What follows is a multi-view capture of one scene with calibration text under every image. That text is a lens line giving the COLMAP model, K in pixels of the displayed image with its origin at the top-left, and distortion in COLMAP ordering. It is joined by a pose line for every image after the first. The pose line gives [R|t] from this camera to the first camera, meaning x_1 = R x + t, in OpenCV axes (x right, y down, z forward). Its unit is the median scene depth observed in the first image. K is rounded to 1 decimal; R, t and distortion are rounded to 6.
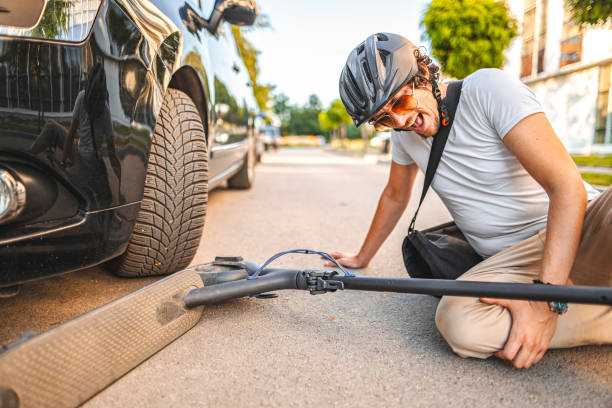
lens RADIAL K [[412.4, 0, 306.6], [0, 412.4, 185.2], [0, 0, 1]] dist [-0.002752, -0.001357]
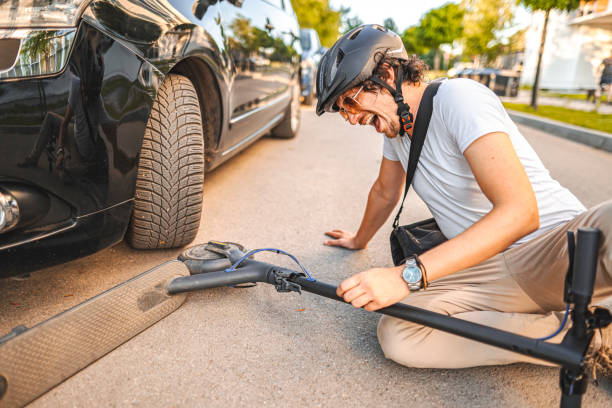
lens RADIAL K [[412.4, 0, 306.6], [0, 412.4, 185.2], [0, 0, 1]] dist [-0.002752, -0.001357]
pose [[0.987446, 0.055438, -0.147908, 0.205442], [-0.030893, 0.986084, 0.163355, -0.173984], [0.154906, -0.156735, 0.975417, -0.017912]]
